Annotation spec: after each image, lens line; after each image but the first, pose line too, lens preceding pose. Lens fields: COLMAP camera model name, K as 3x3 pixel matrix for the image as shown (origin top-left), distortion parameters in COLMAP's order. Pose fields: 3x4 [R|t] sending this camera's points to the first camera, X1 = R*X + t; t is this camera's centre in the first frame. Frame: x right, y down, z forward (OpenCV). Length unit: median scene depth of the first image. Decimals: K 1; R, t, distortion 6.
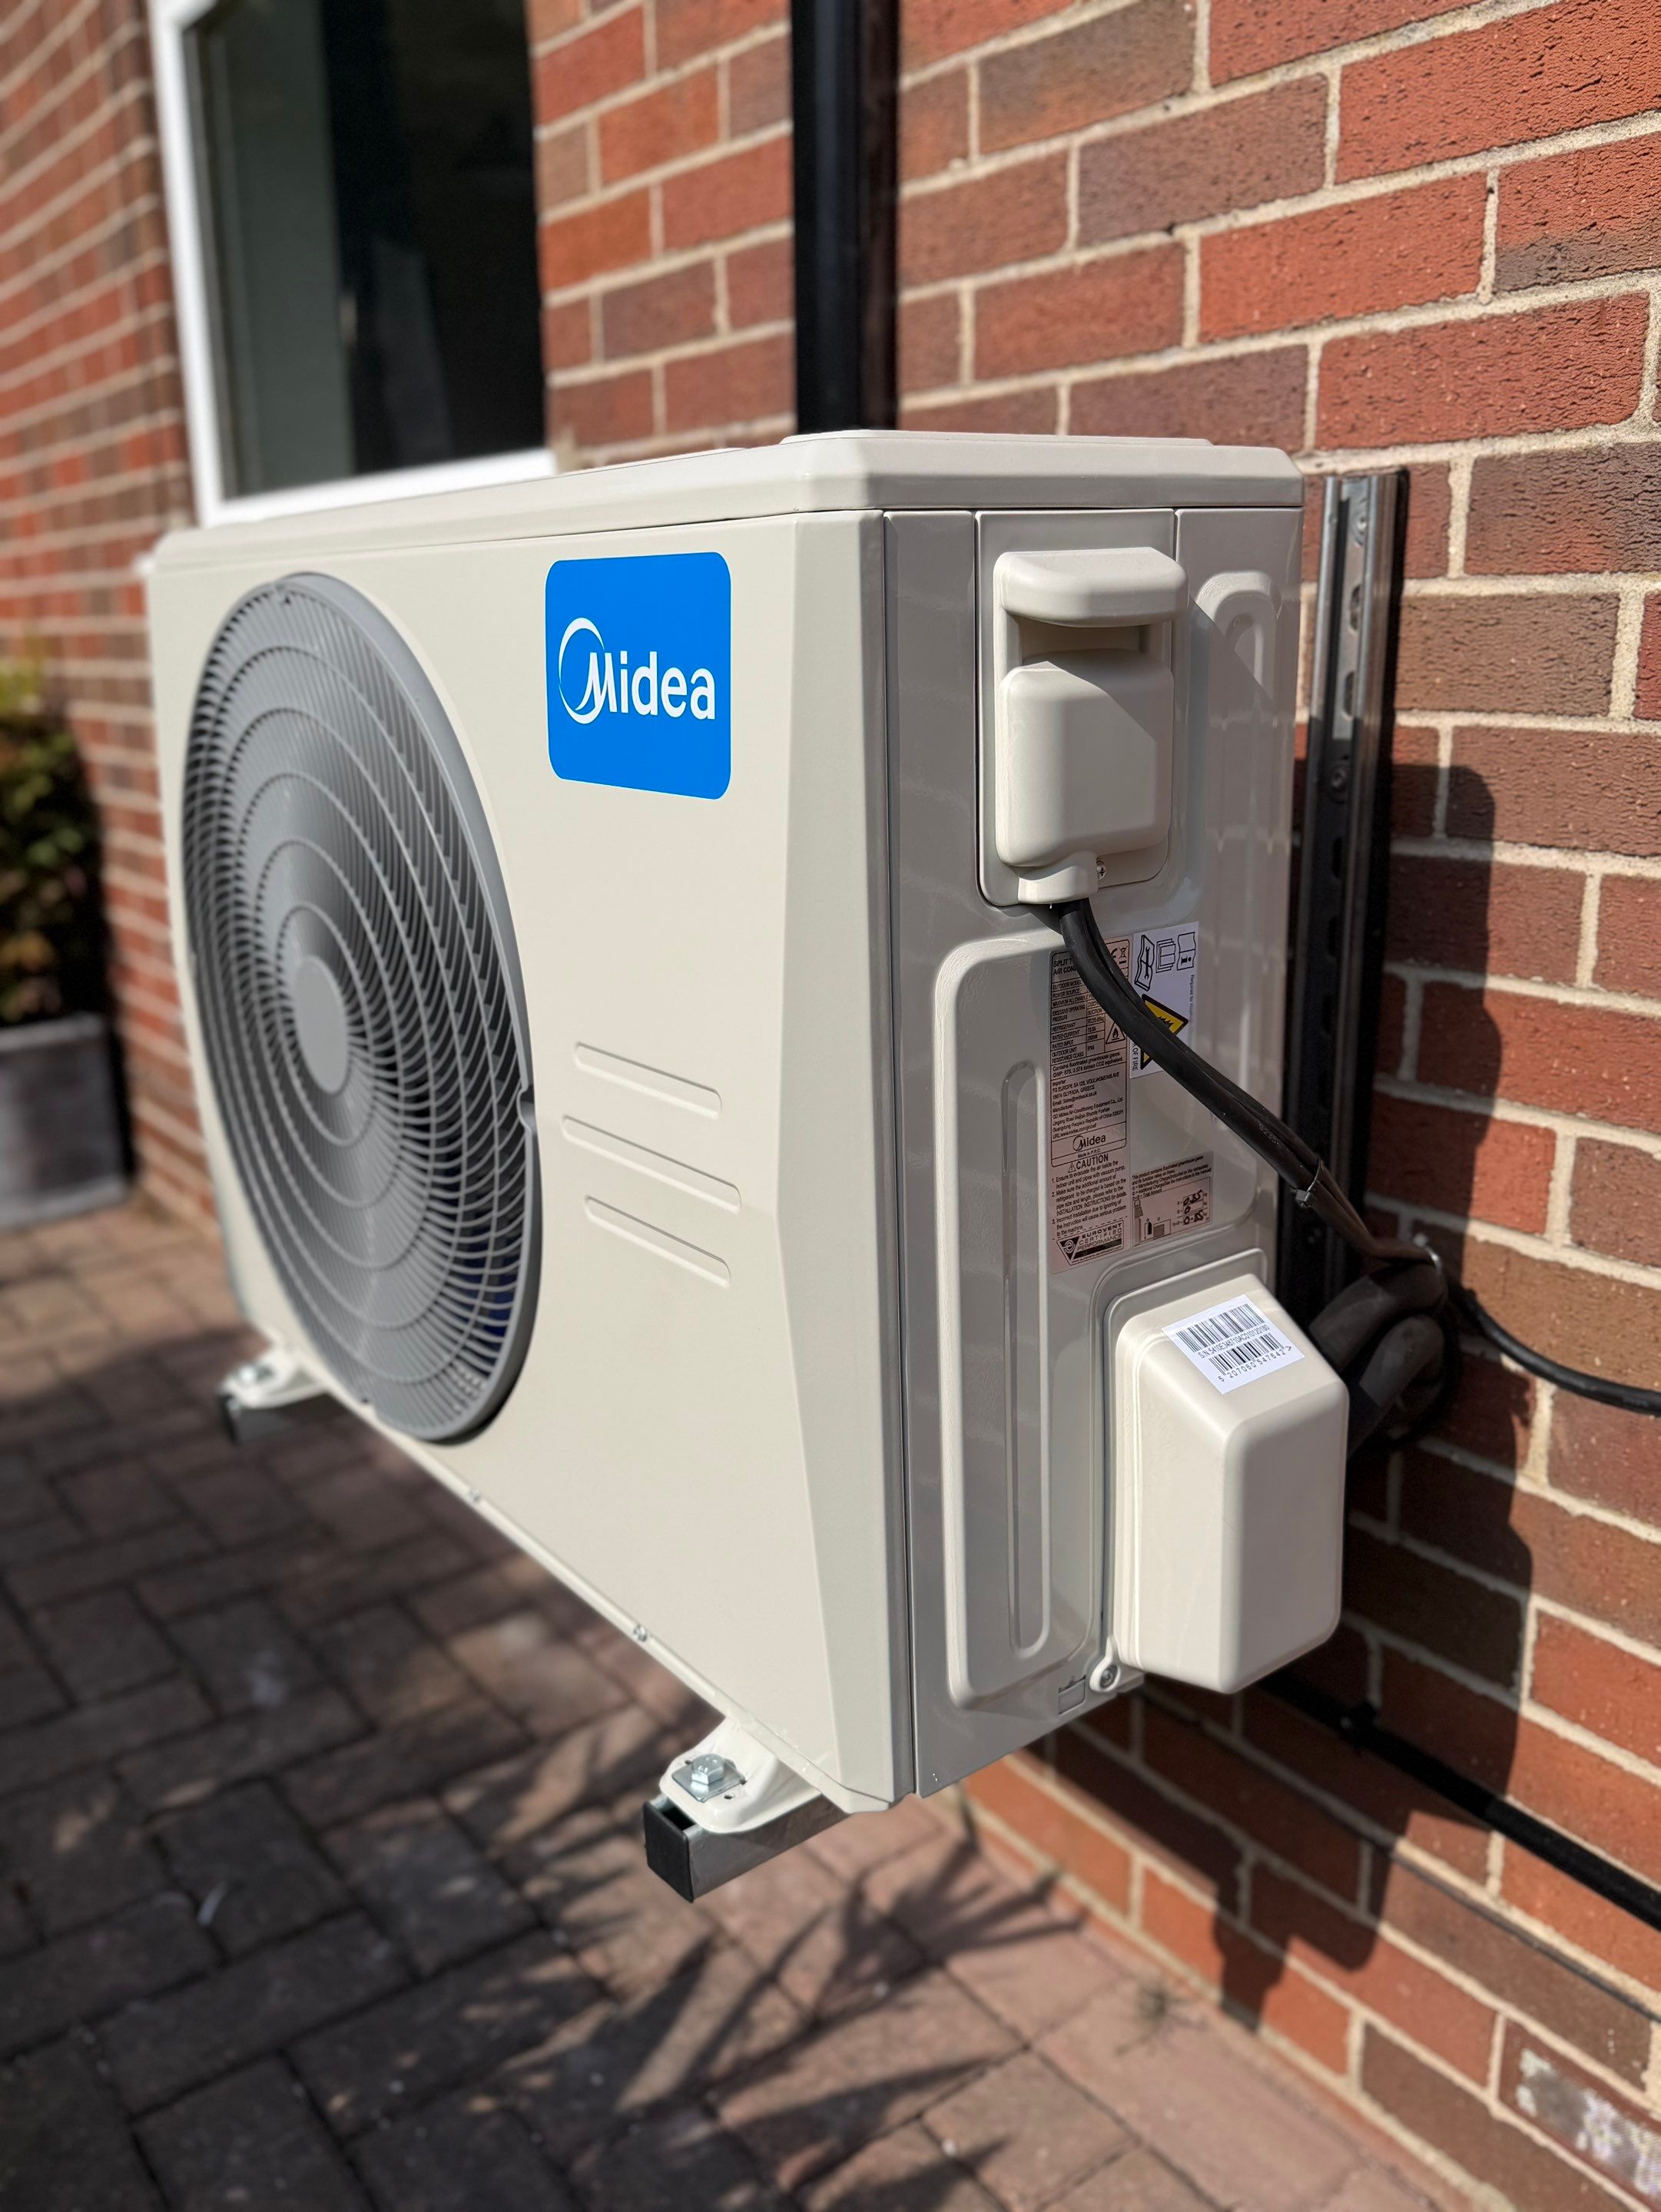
lens RADIAL K [[1804.1, 0, 830.5], [0, 1804.1, 1106.0], [0, 0, 1]] dist [0.074740, -0.121325]
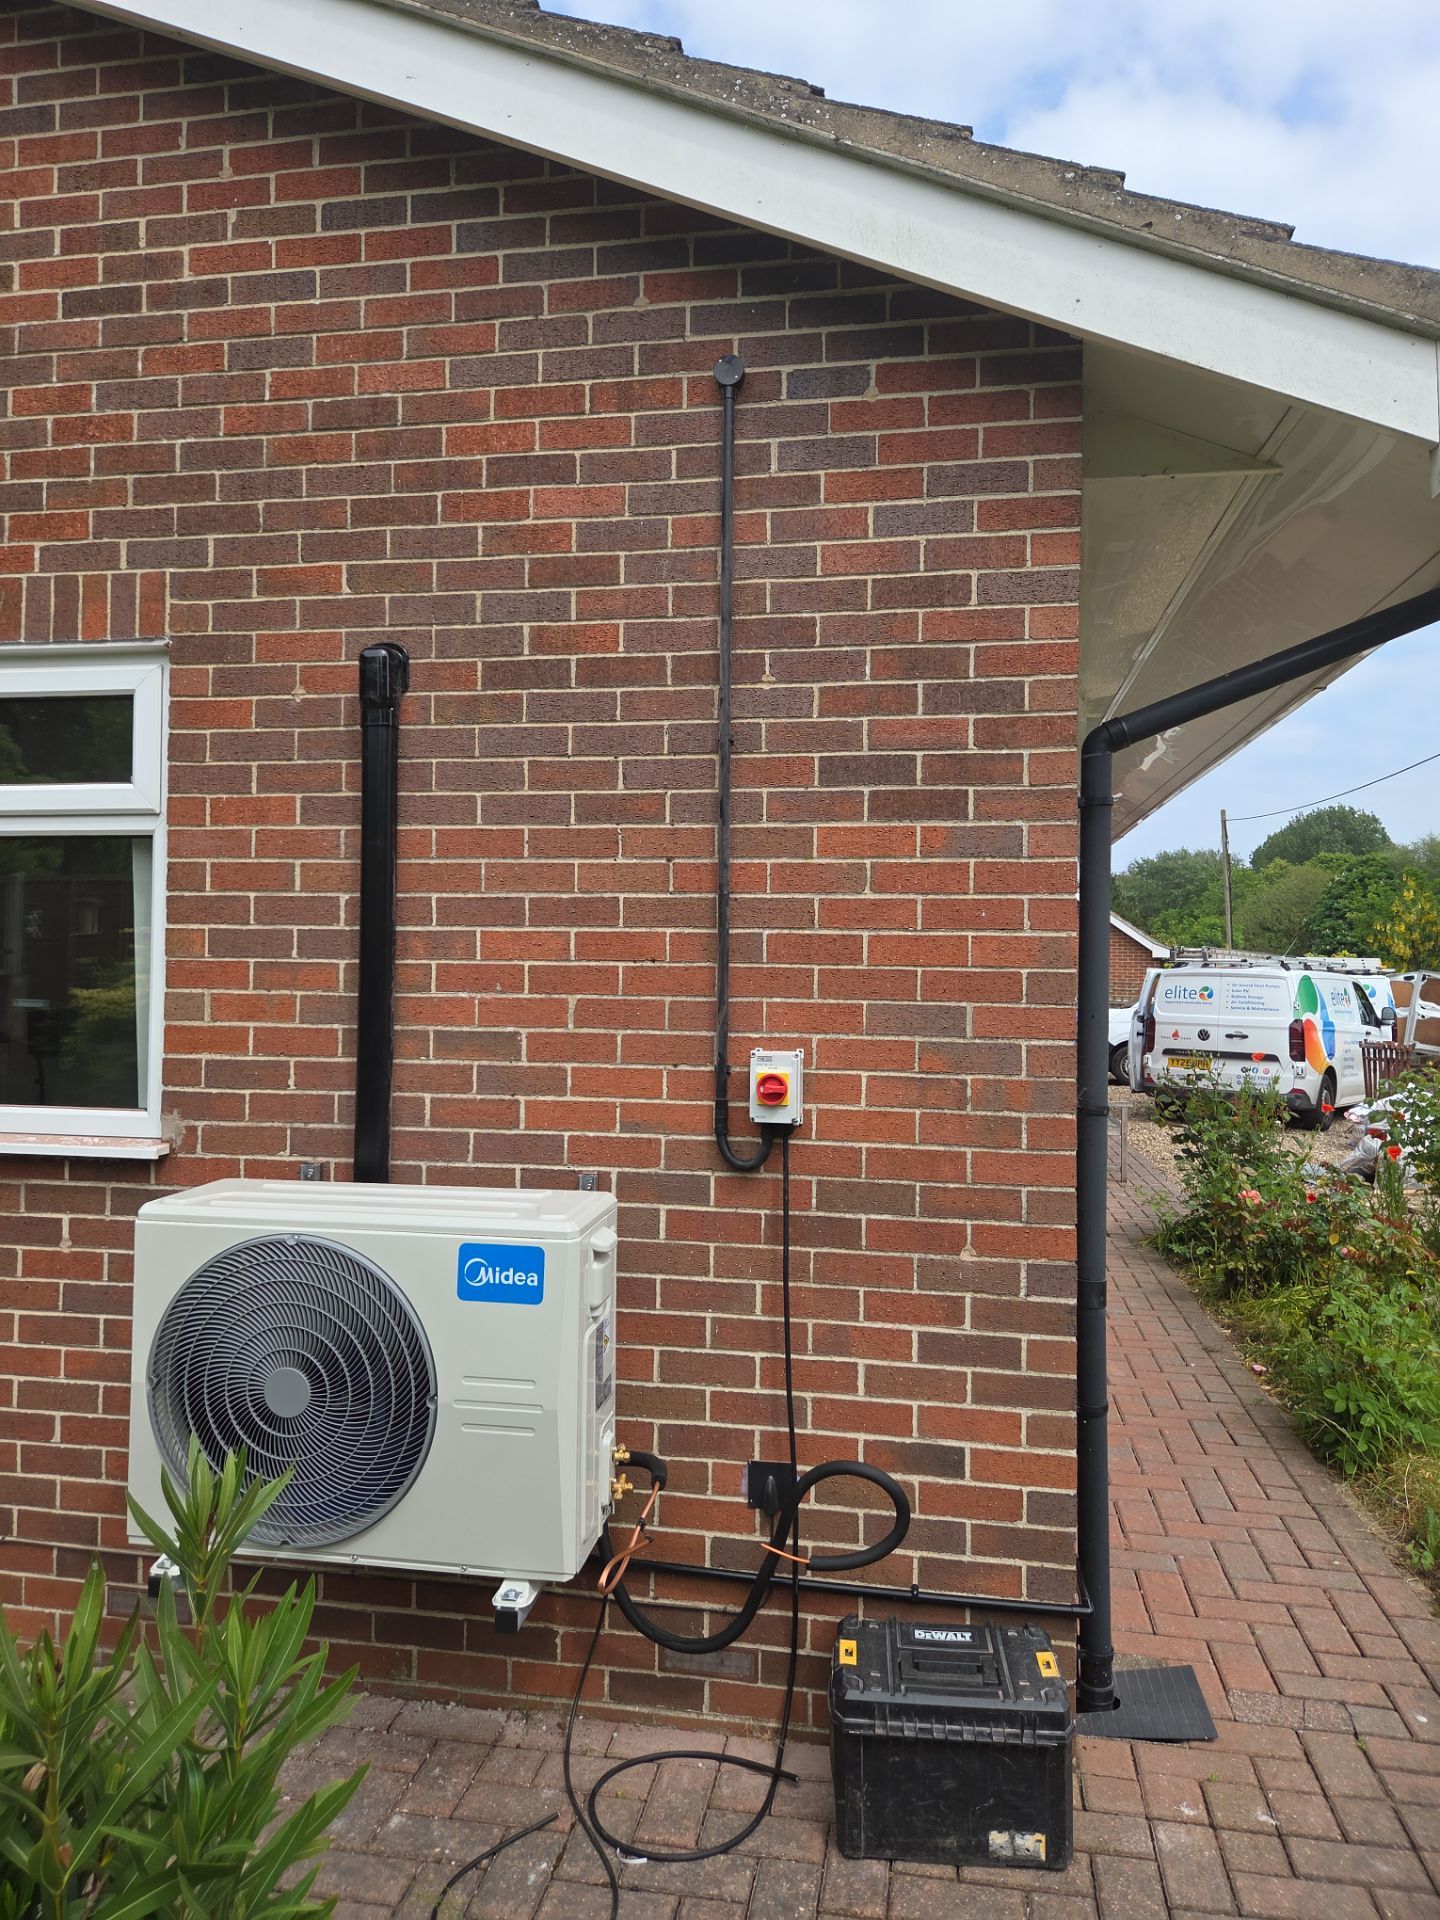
lens RADIAL K [[1235.3, 0, 710.6], [0, 1235.3, 951.5], [0, 0, 1]] dist [0.097985, -0.094170]
pose [[0.732890, 0.038406, 0.679263, -1.252045], [0.152073, 0.963897, -0.218578, -0.192625], [-0.663134, 0.263491, 0.700590, -1.052779]]
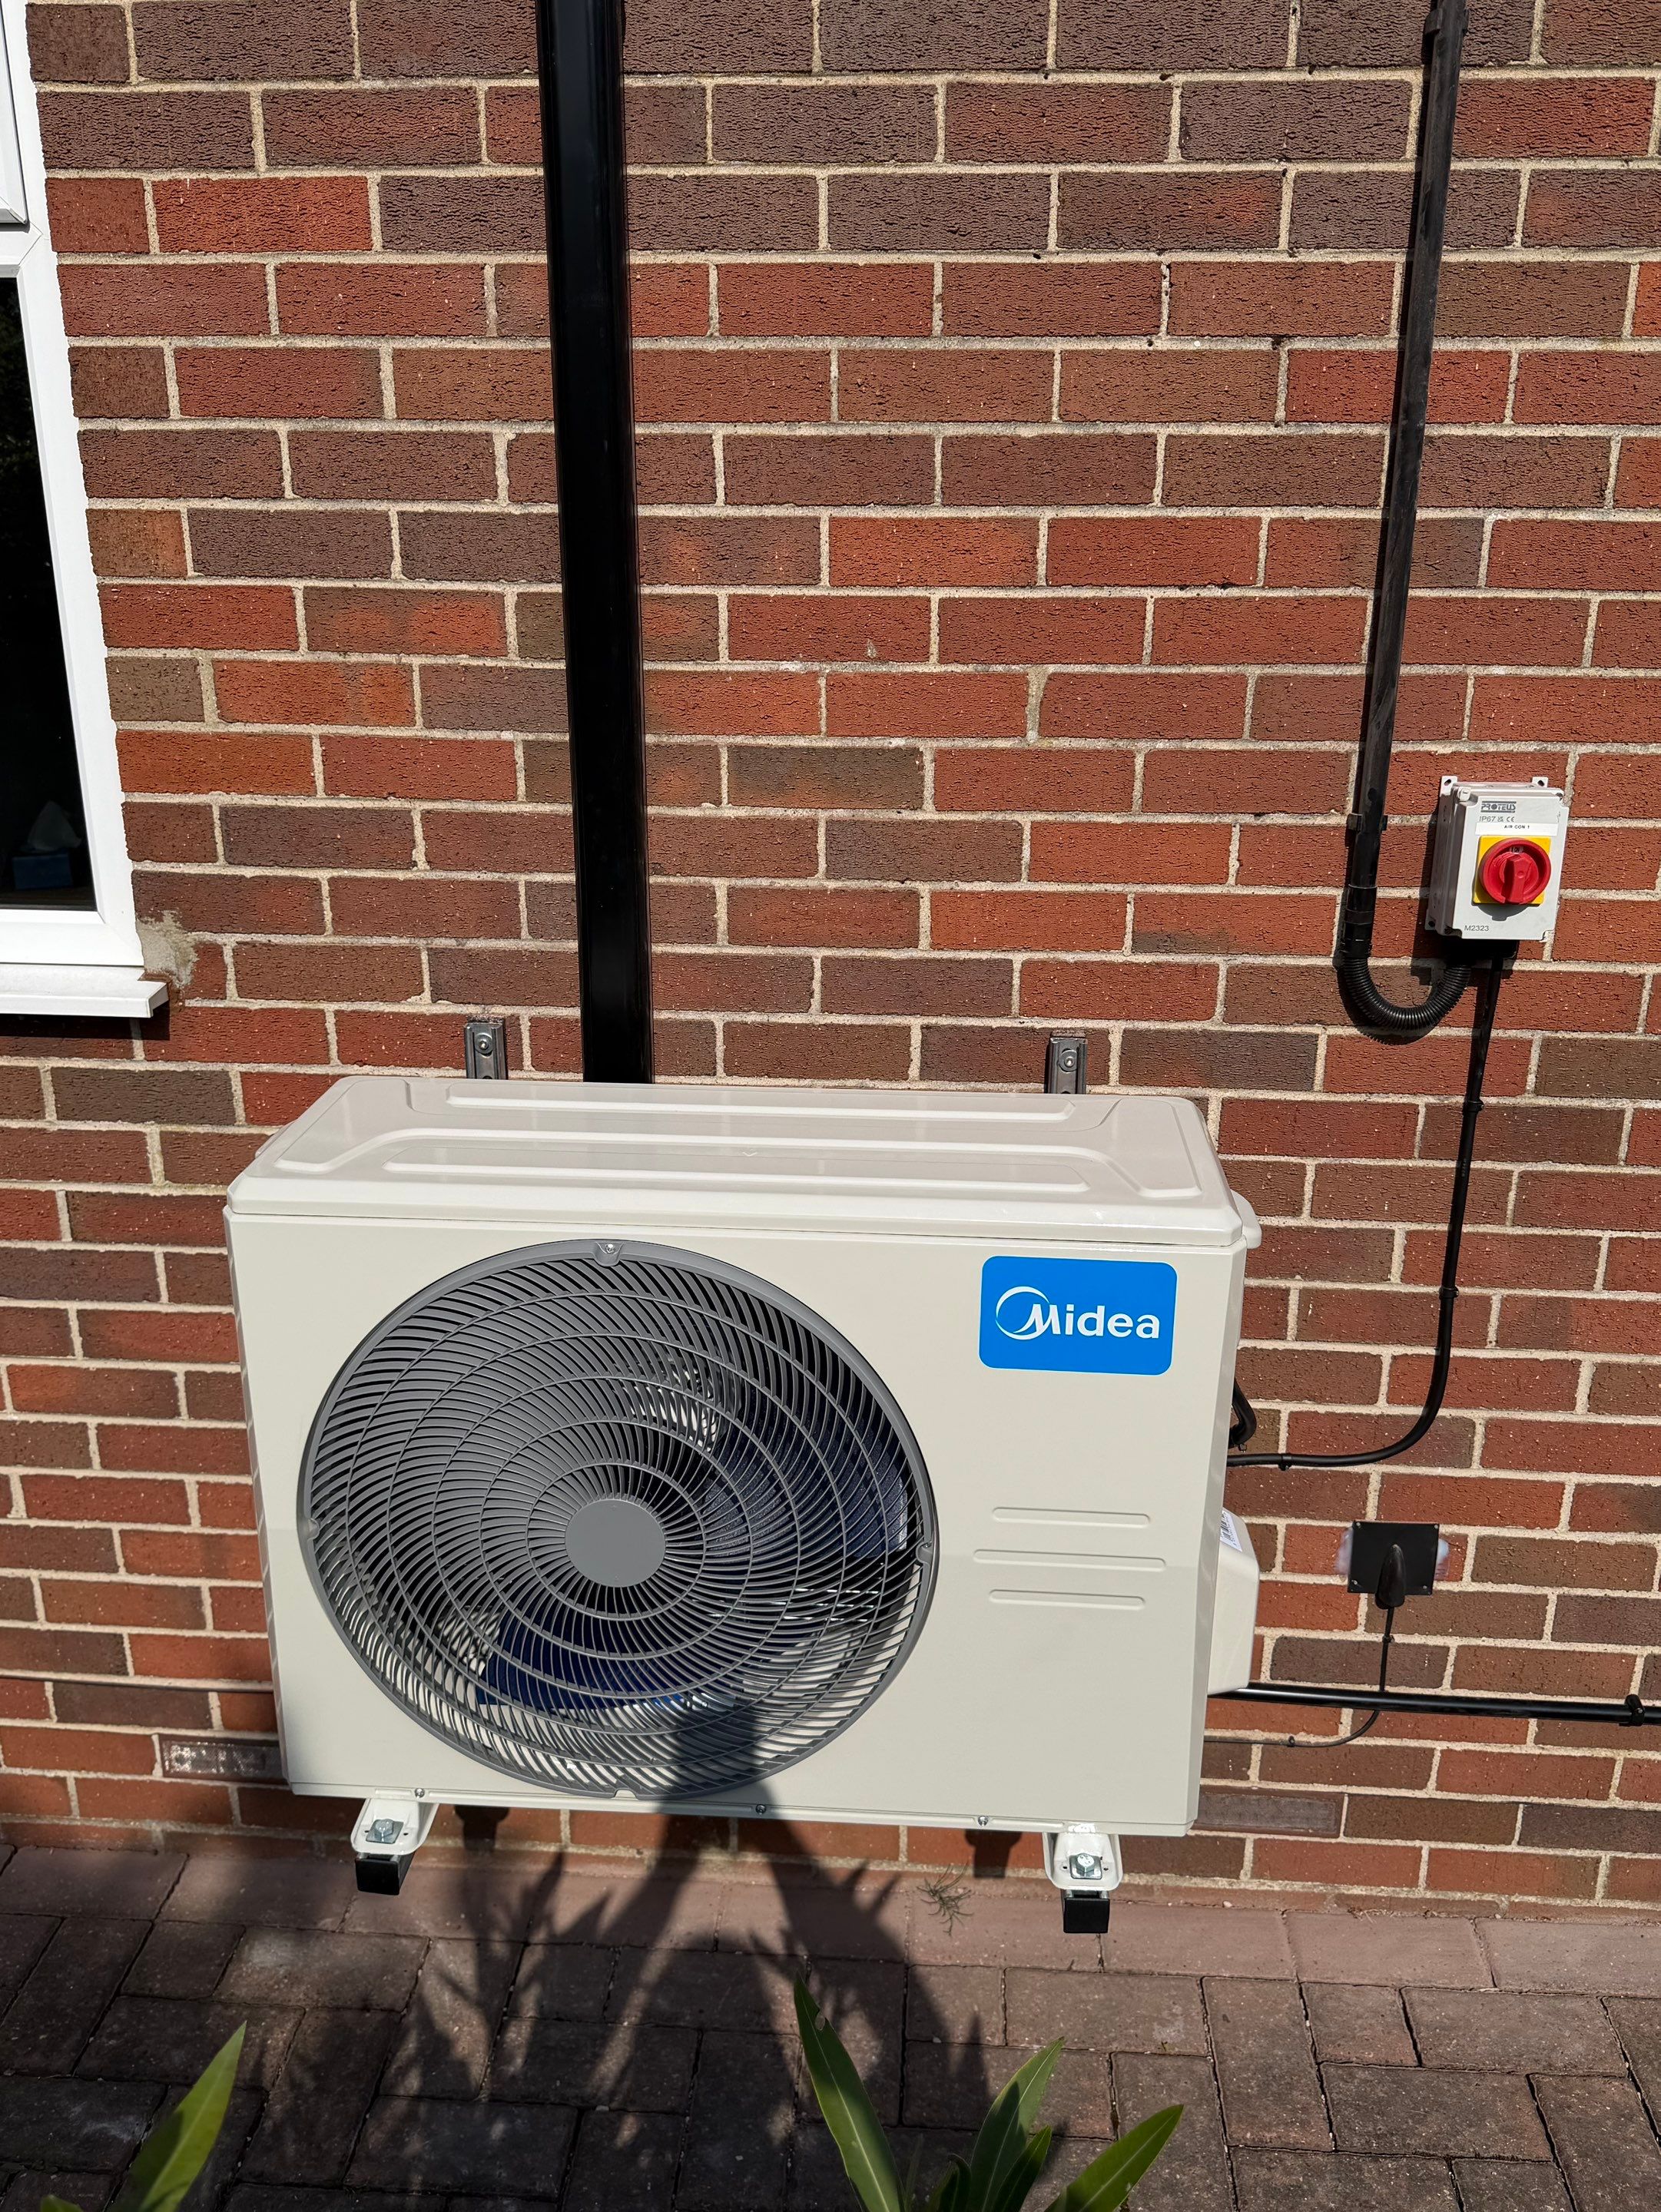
lens RADIAL K [[1804.1, 0, 830.5], [0, 1804.1, 1106.0], [0, 0, 1]] dist [0.074740, -0.121325]
pose [[0.656639, -0.221171, 0.721047, -1.190724], [0.180286, 0.974349, 0.134686, -0.566183], [-0.732340, 0.041554, 0.679670, -0.059160]]
